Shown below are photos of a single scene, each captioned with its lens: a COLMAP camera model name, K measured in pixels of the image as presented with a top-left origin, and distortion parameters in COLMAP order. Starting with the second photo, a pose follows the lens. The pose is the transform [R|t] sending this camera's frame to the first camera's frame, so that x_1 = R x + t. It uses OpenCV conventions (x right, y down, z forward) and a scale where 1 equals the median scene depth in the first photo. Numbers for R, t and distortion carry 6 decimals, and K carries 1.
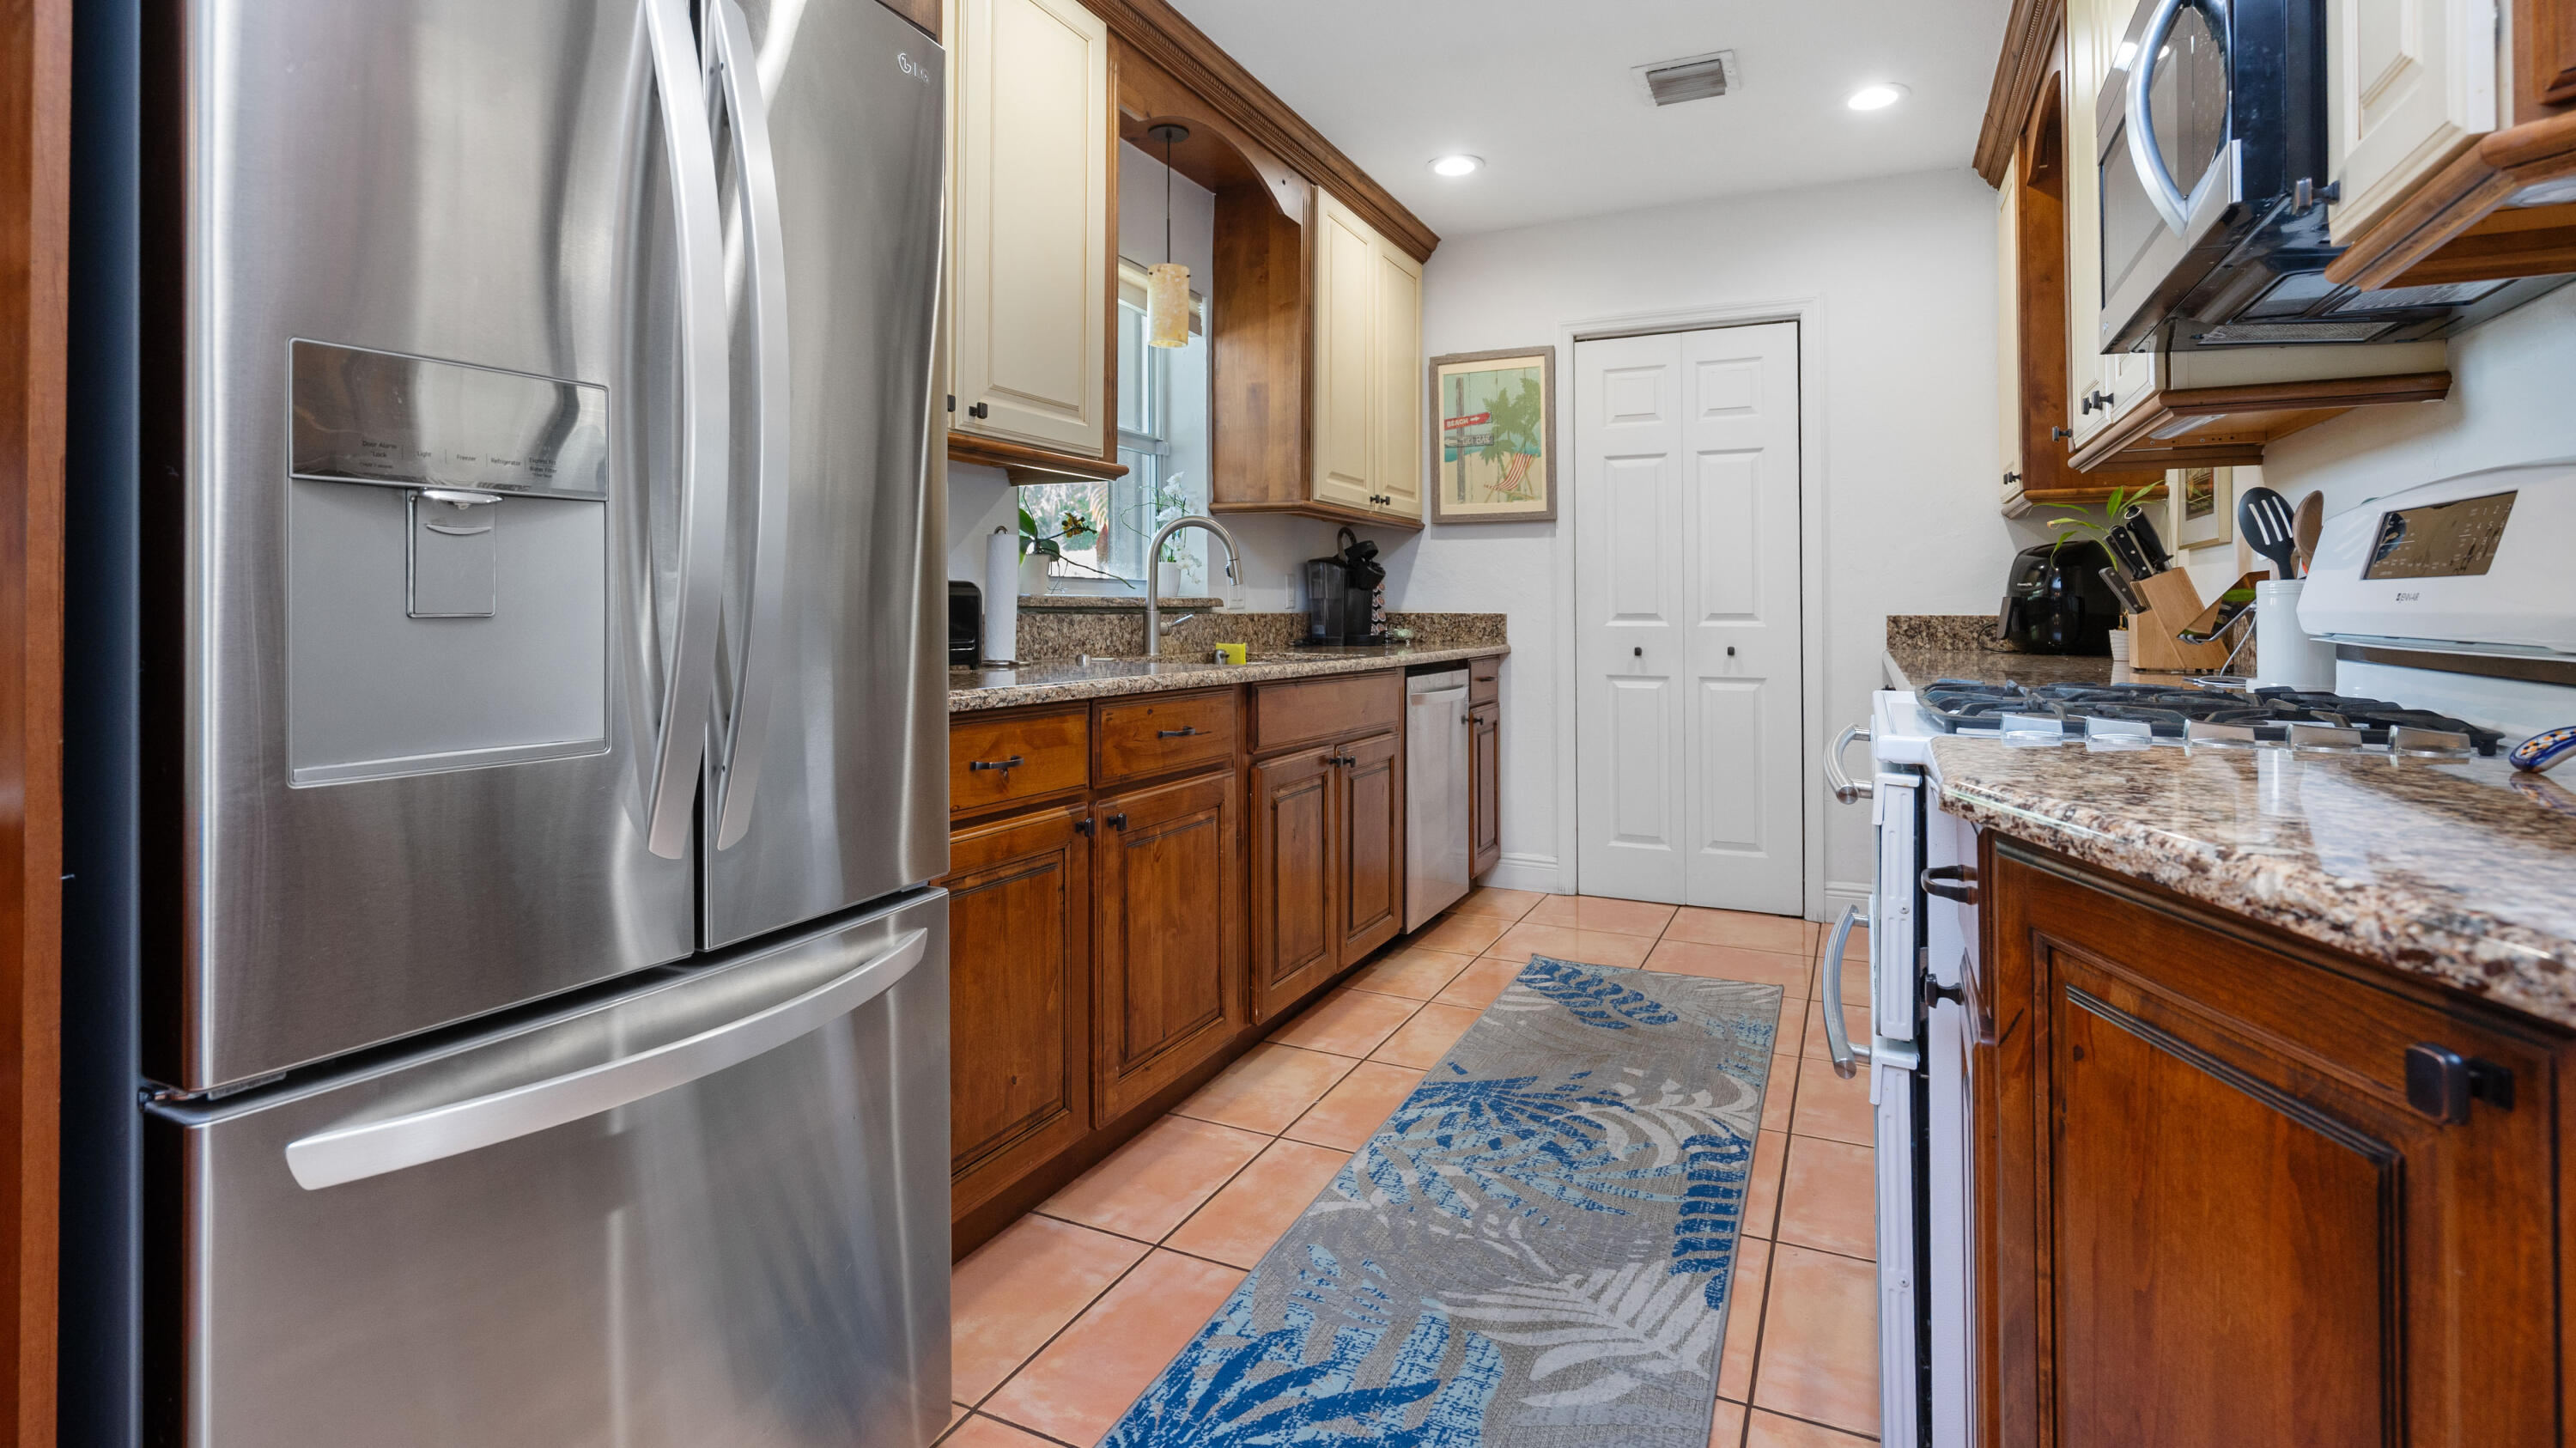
lens RADIAL K [[1221.6, 0, 1278.8], [0, 1221.6, 582.7], [0, 0, 1]] dist [-0.003485, 0.004446]
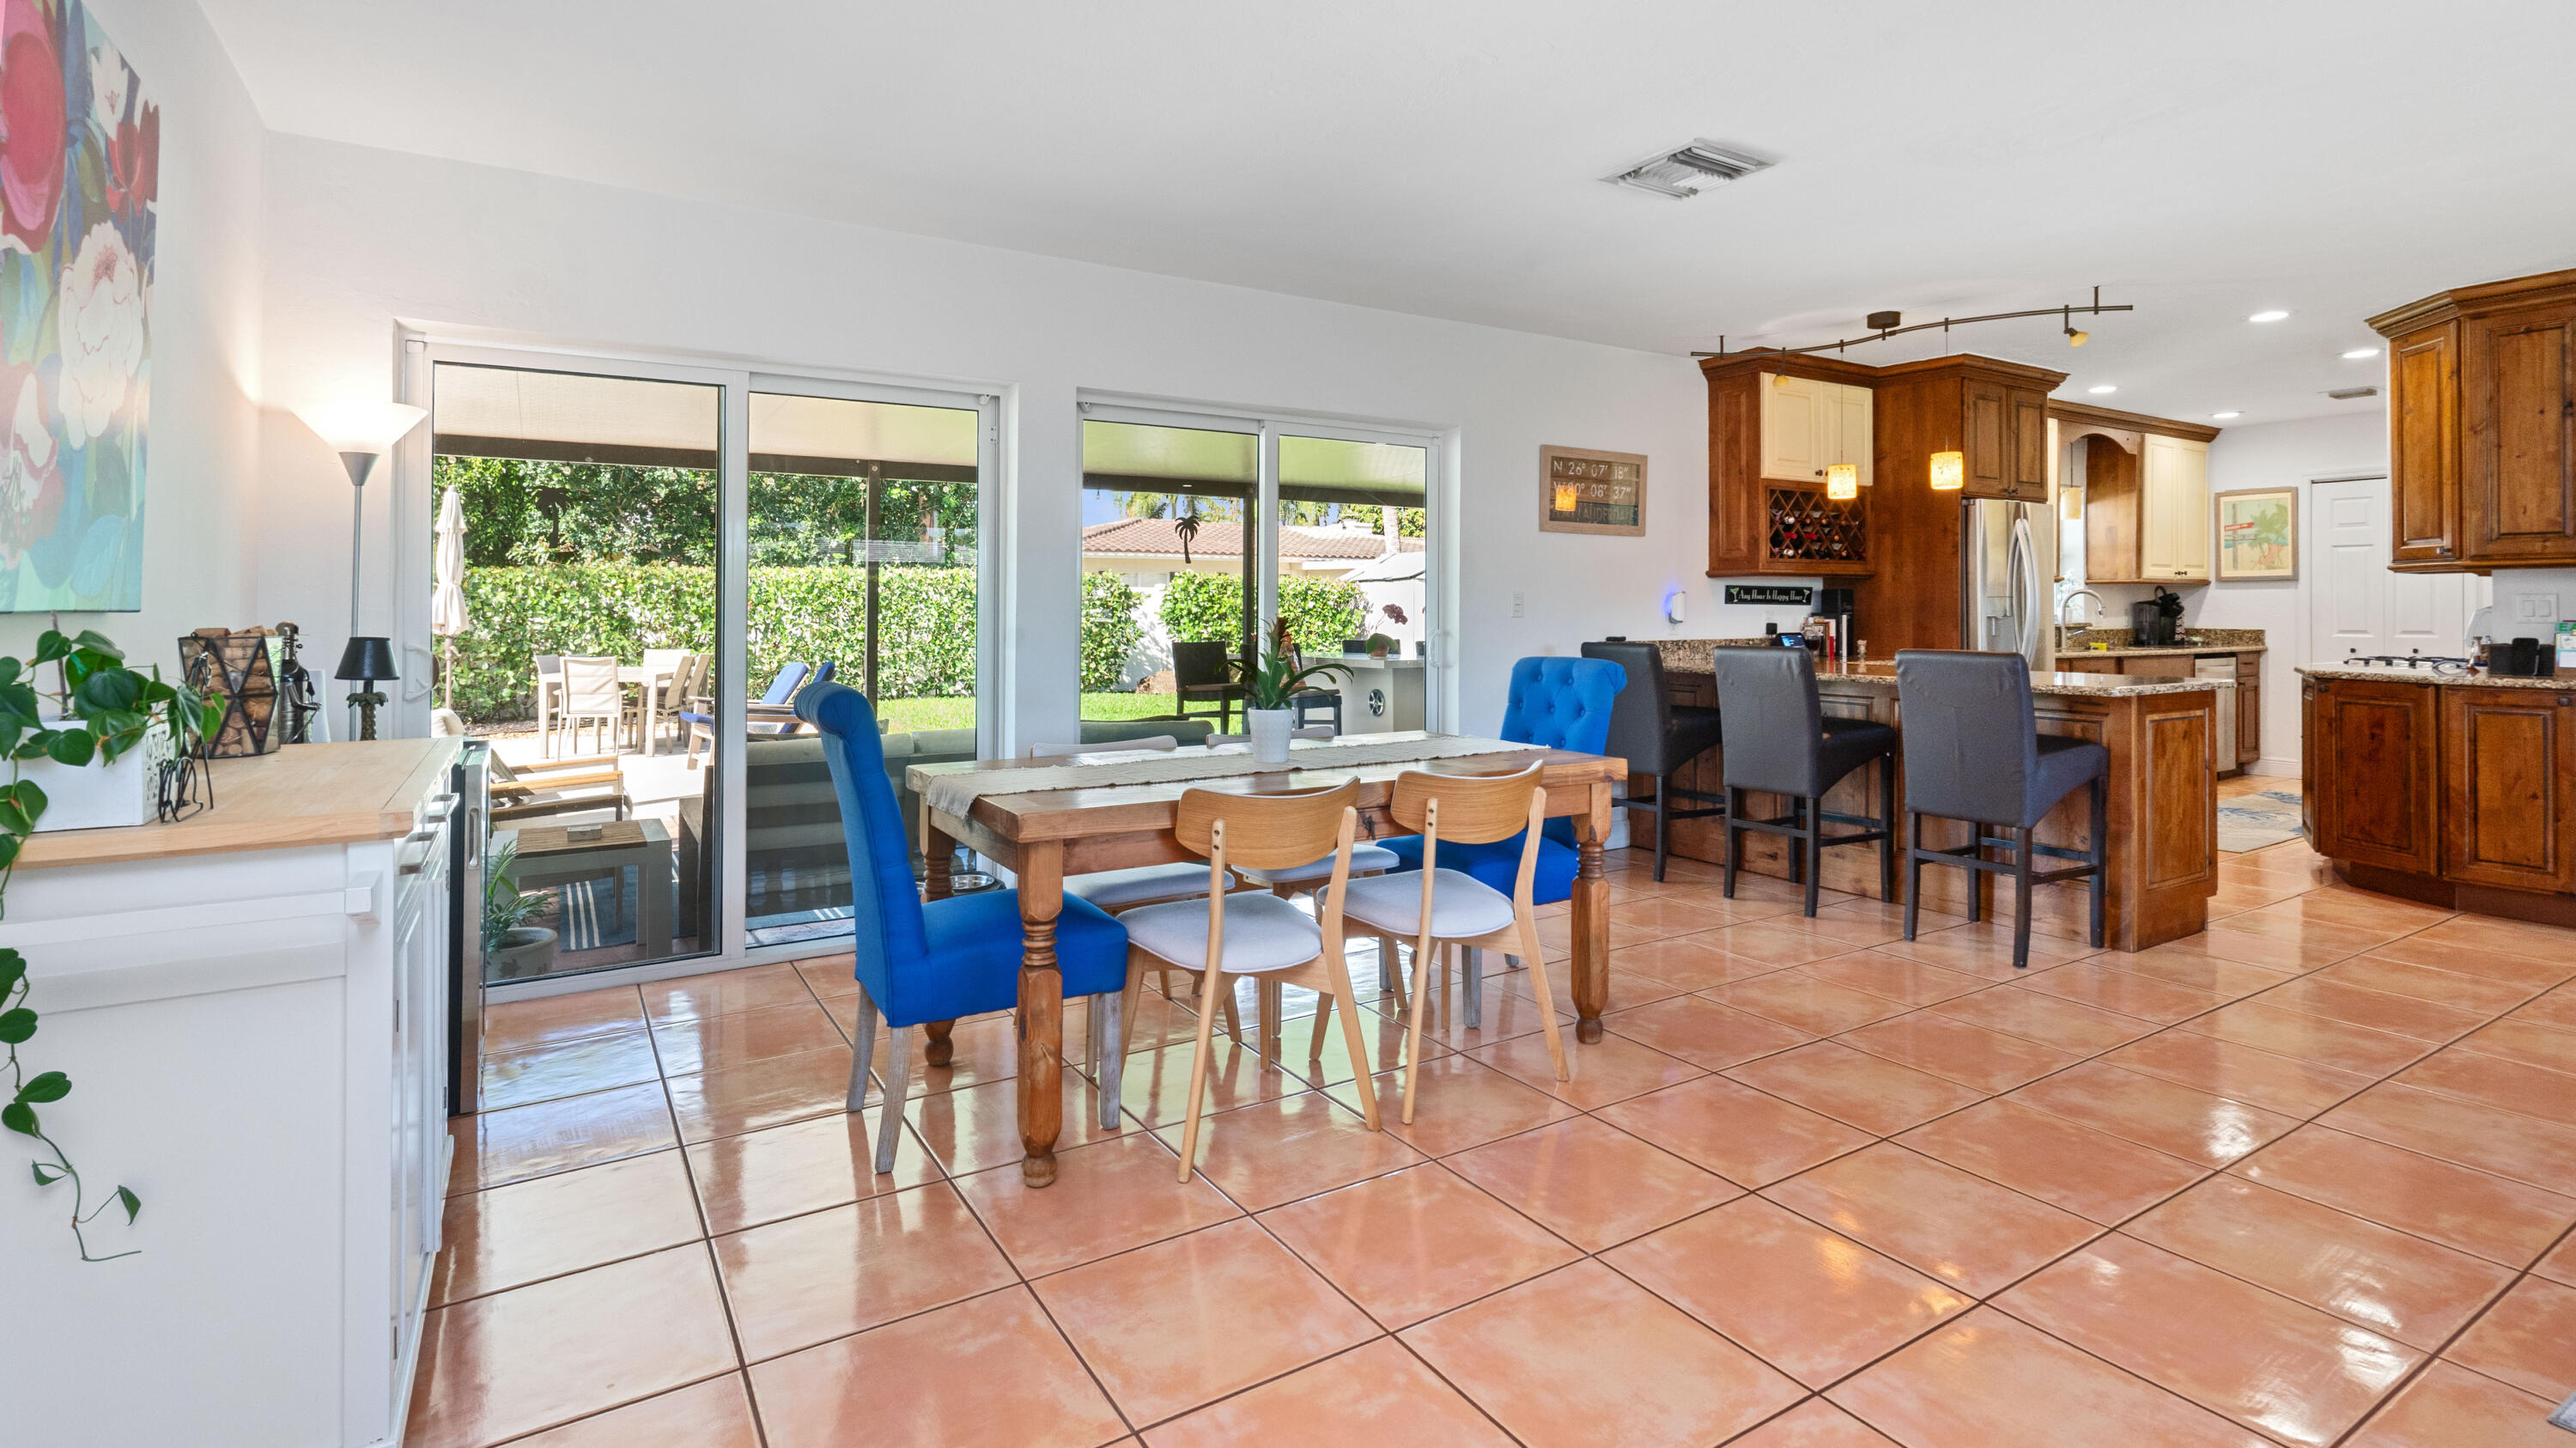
lens RADIAL K [[1221.6, 0, 1279.6], [0, 1221.6, 605.0], [0, 0, 1]] dist [-0.003485, 0.004446]
pose [[0.847053, -0.001853, -0.531505, -0.117454], [0.012463, 0.999788, 0.016377, -0.073308], [0.531362, -0.020496, 0.846897, -1.652124]]
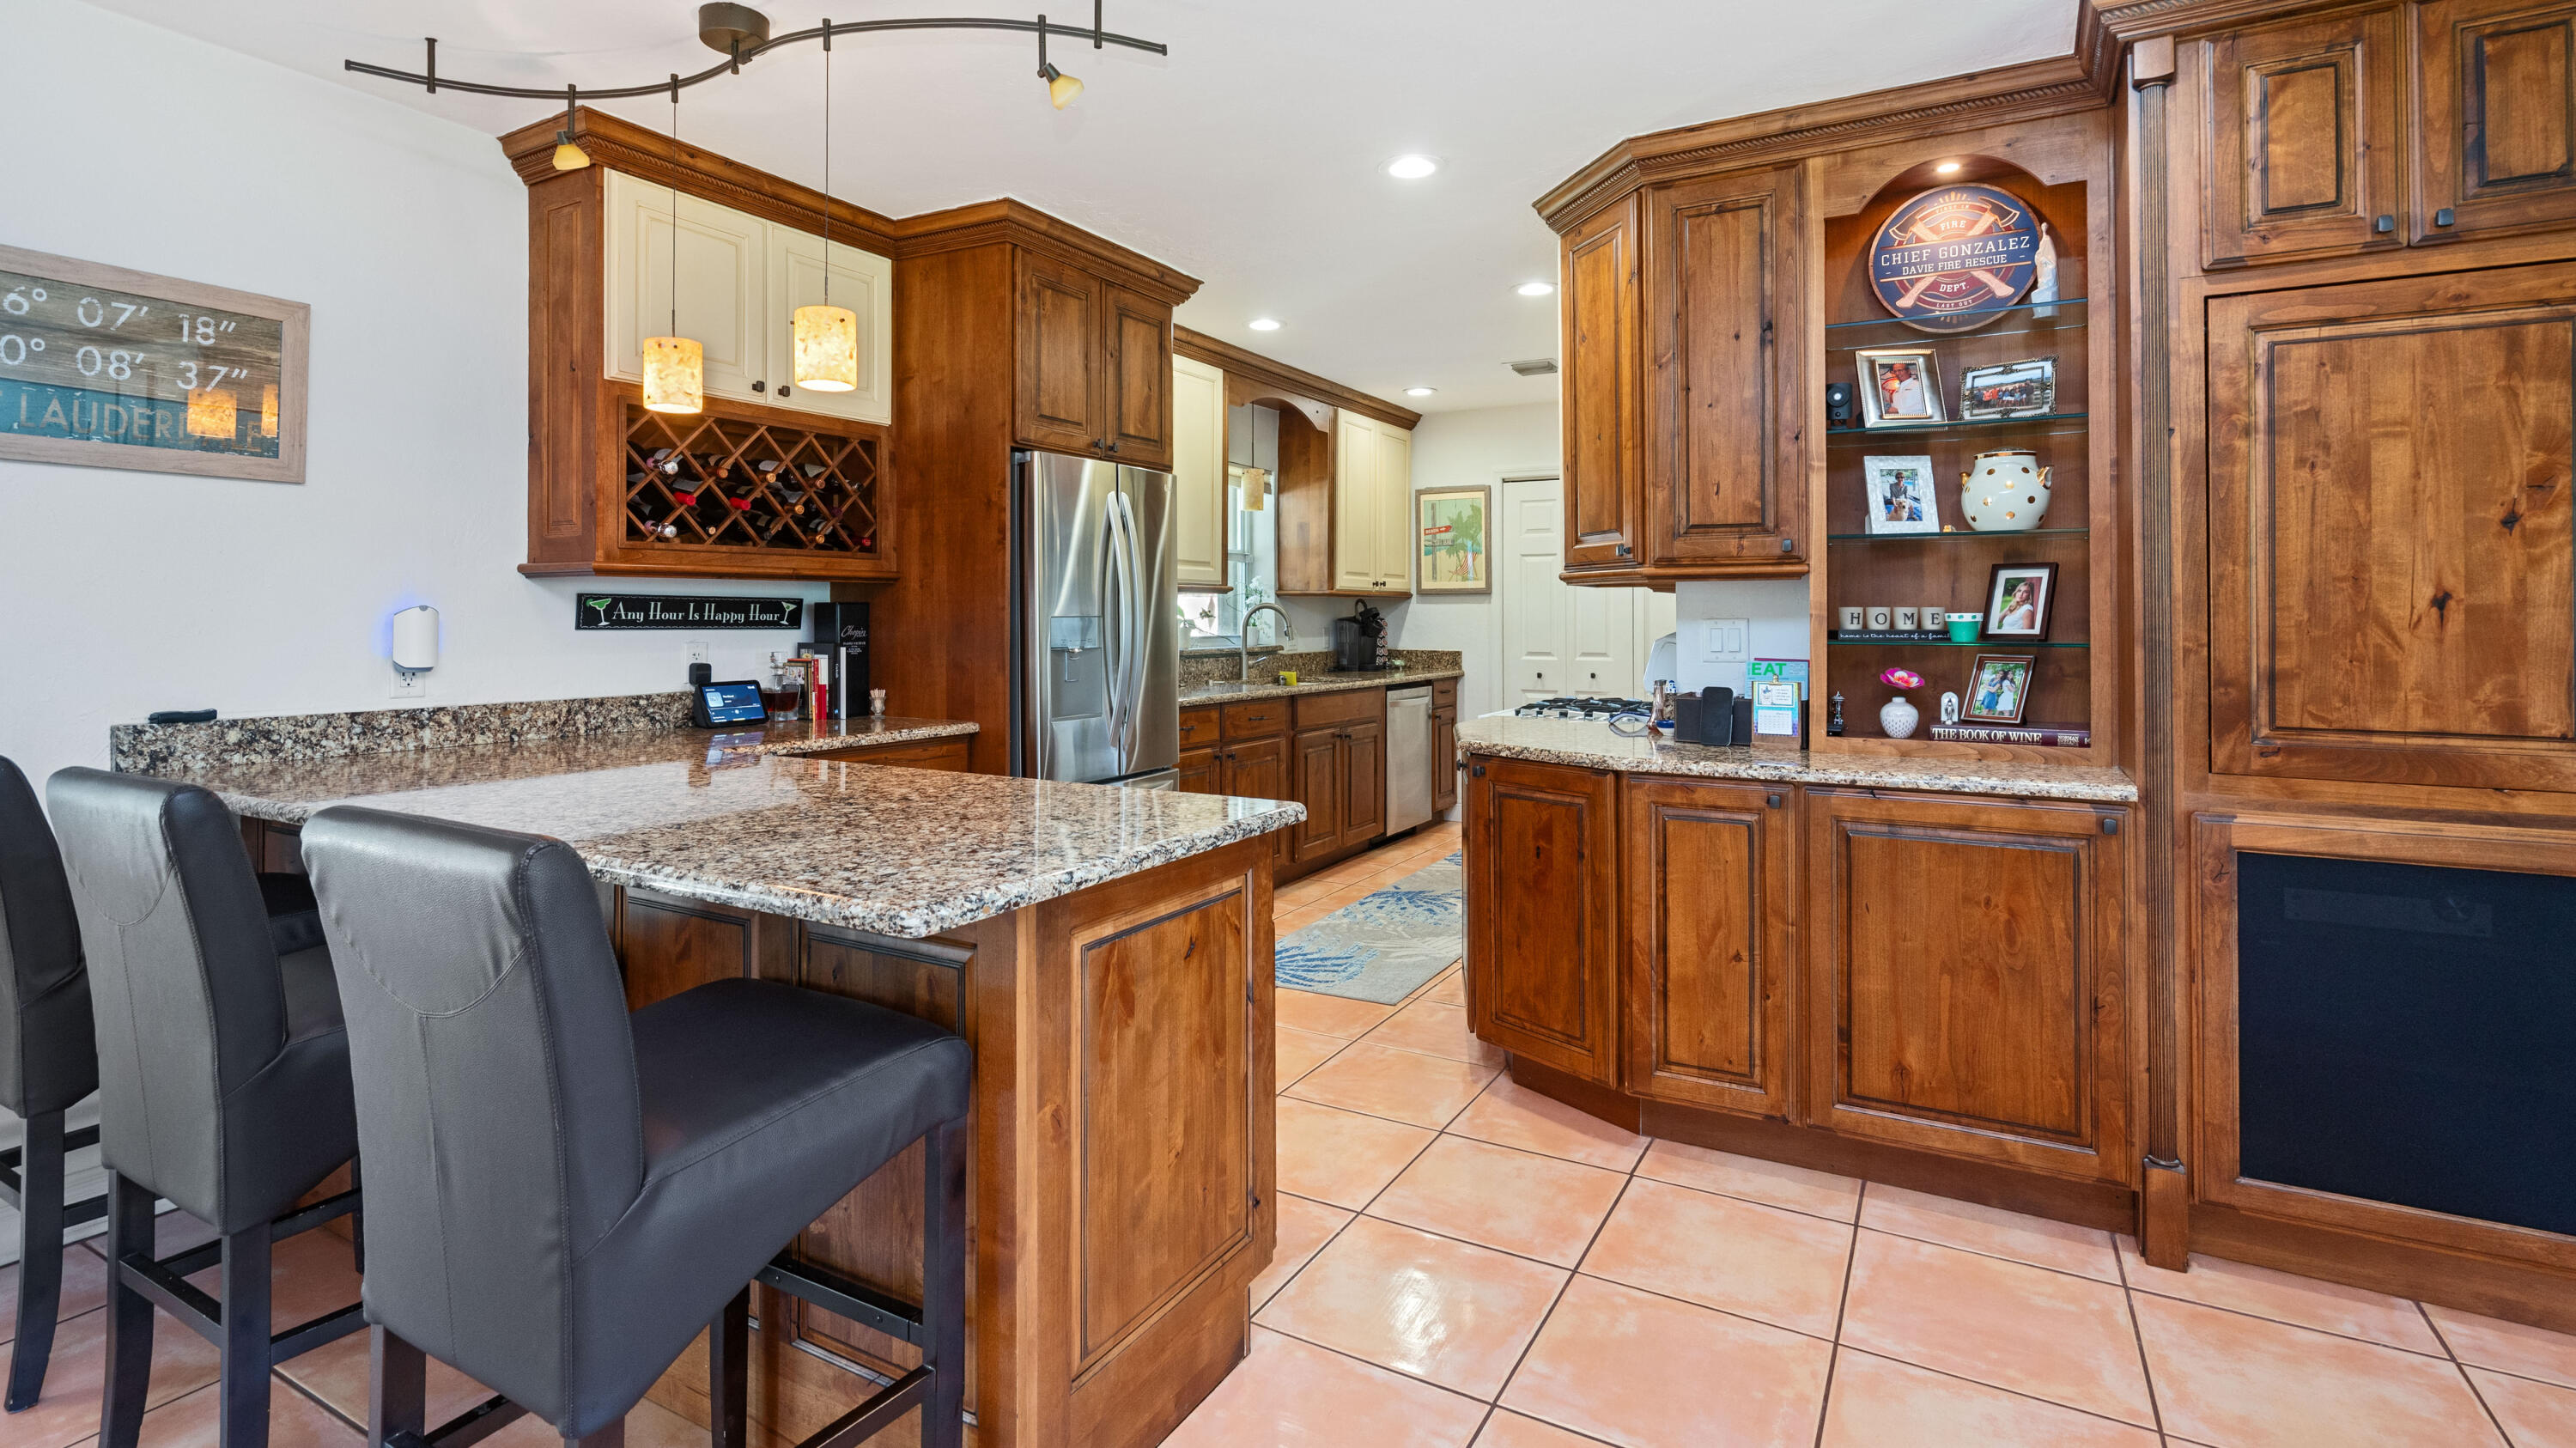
lens RADIAL K [[1221.6, 0, 1296.9], [0, 1221.6, 593.1], [0, 0, 1]] dist [-0.003485, 0.004446]
pose [[0.998729, -0.000081, -0.050397, 0.060327], [0.000319, 0.999989, 0.004718, -0.069443], [0.050396, -0.004728, 0.998718, -0.733503]]
